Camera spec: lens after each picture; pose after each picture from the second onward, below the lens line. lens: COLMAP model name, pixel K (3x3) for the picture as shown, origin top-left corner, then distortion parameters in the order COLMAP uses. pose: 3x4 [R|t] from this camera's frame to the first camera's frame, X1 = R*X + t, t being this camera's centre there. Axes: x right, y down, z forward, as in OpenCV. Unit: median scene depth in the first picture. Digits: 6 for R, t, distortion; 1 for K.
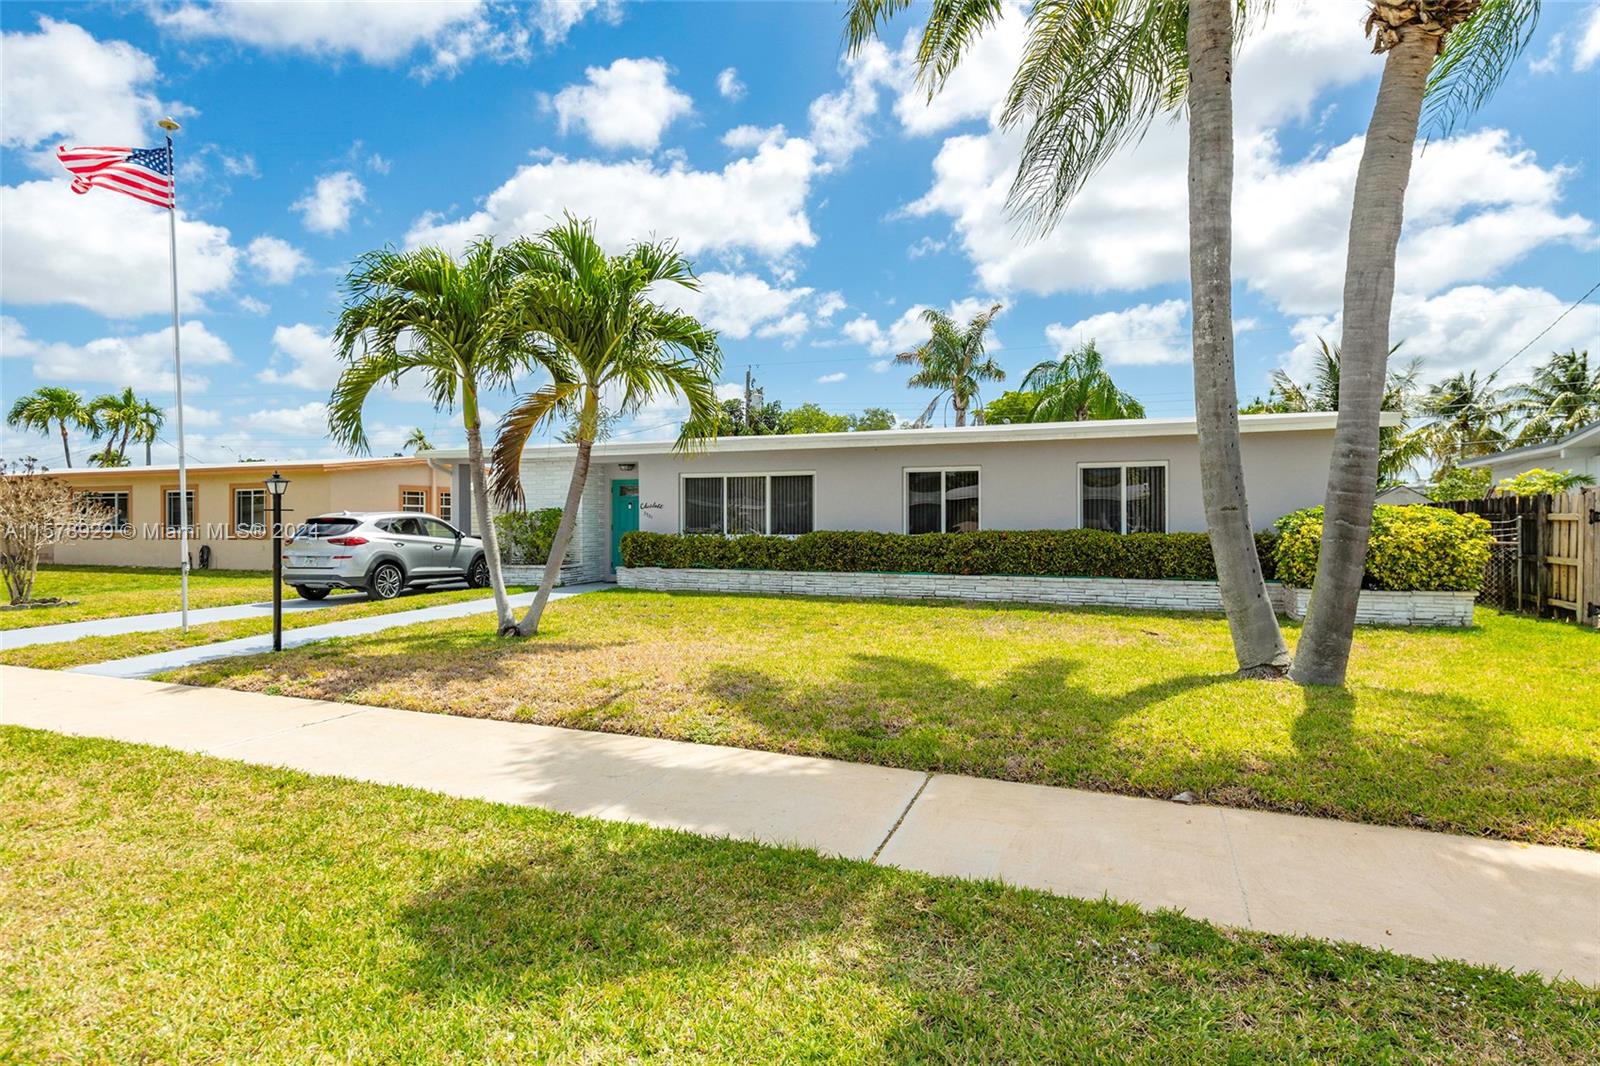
lens RADIAL K [[772.1, 0, 800.0], [0, 772.1, 533.0], [0, 0, 1]] dist [0.002582, 0.000134]
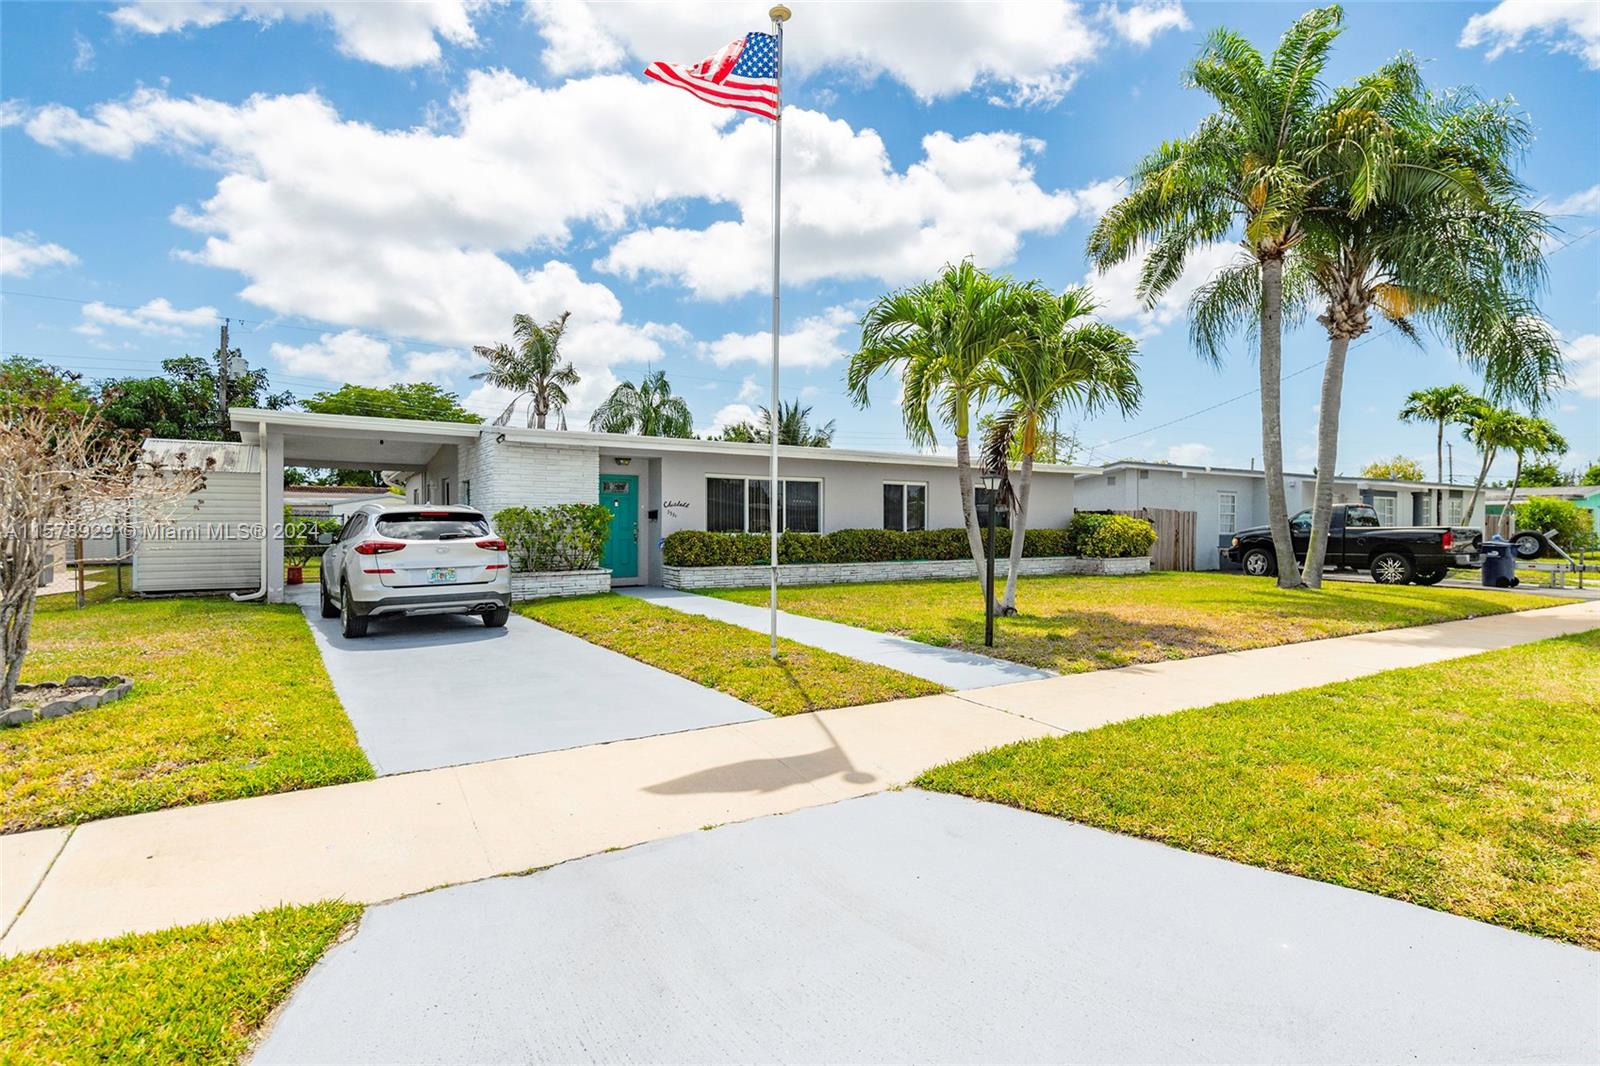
lens RADIAL K [[772.1, 0, 800.0], [0, 772.1, 533.0], [0, 0, 1]] dist [0.002582, 0.000134]
pose [[0.612244, -0.006477, 0.790643, -0.939255], [0.007255, 0.999970, 0.002574, -0.000684], [-0.790636, 0.004160, 0.612273, 0.302551]]
